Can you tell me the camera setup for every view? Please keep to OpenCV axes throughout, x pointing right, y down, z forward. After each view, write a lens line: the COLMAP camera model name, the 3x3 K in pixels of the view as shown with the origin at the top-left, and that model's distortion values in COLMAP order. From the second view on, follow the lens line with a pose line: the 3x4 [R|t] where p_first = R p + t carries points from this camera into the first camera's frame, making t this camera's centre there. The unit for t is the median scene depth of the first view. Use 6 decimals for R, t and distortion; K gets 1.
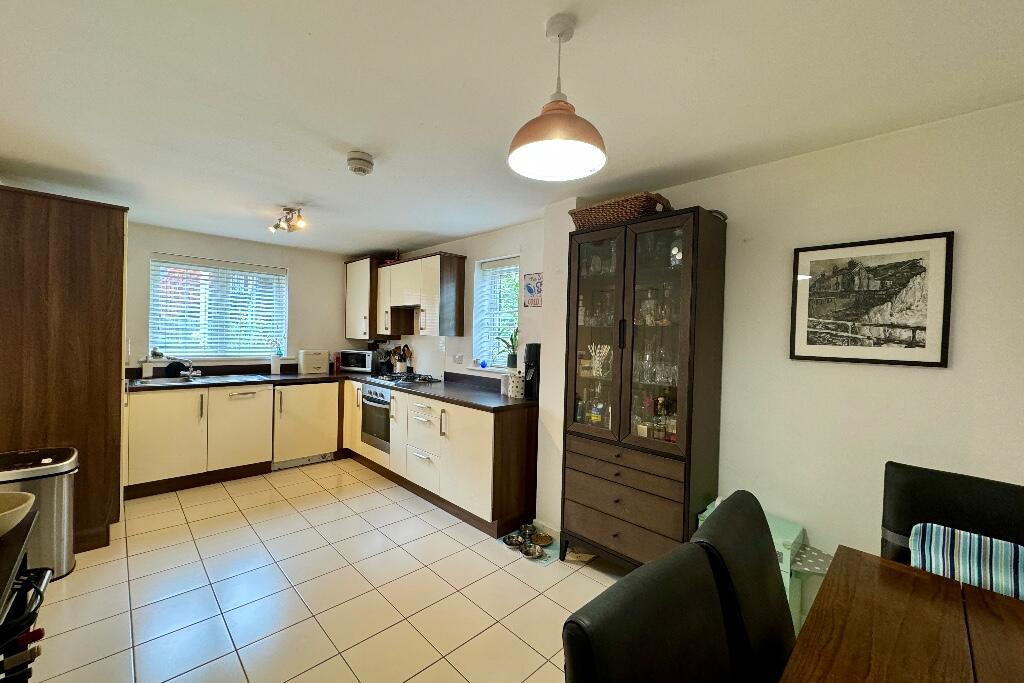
lens RADIAL K [[406.5, 0, 512.0], [0, 406.5, 341.5], [0, 0, 1]] dist [-0.001976, 0.000508]
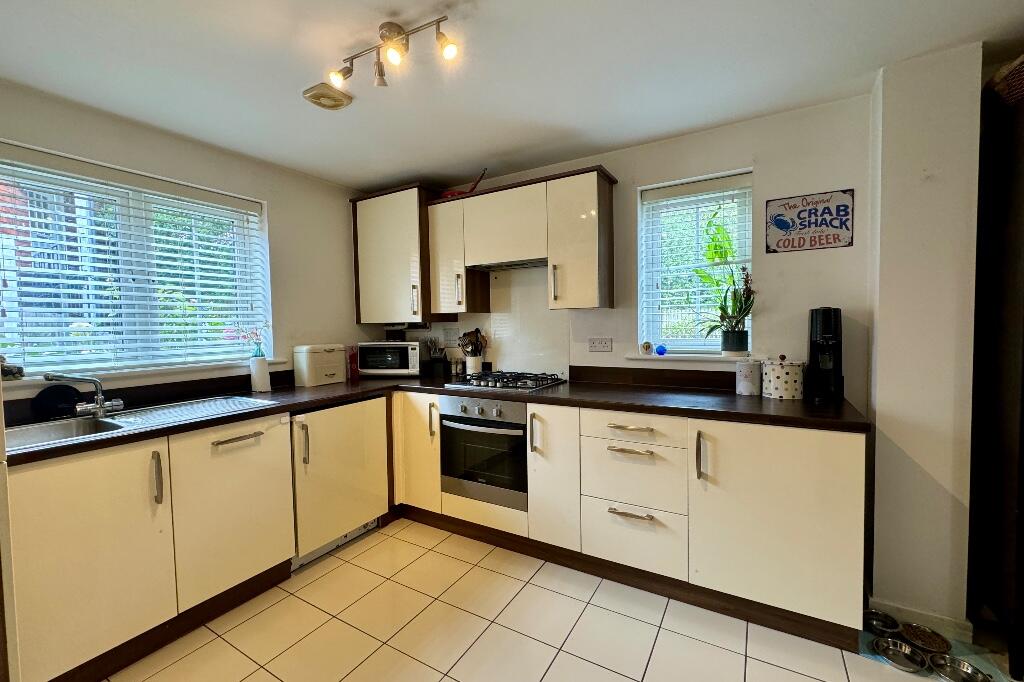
lens RADIAL K [[417.3, 0, 512.0], [0, 417.3, 341.0], [0, 0, 1]] dist [-0.000476, 0.000063]
pose [[0.964030, -0.052068, 0.260644, -0.422880], [0.044819, 0.998427, 0.033685, 0.008861], [-0.261988, -0.020792, 0.964847, 0.391050]]
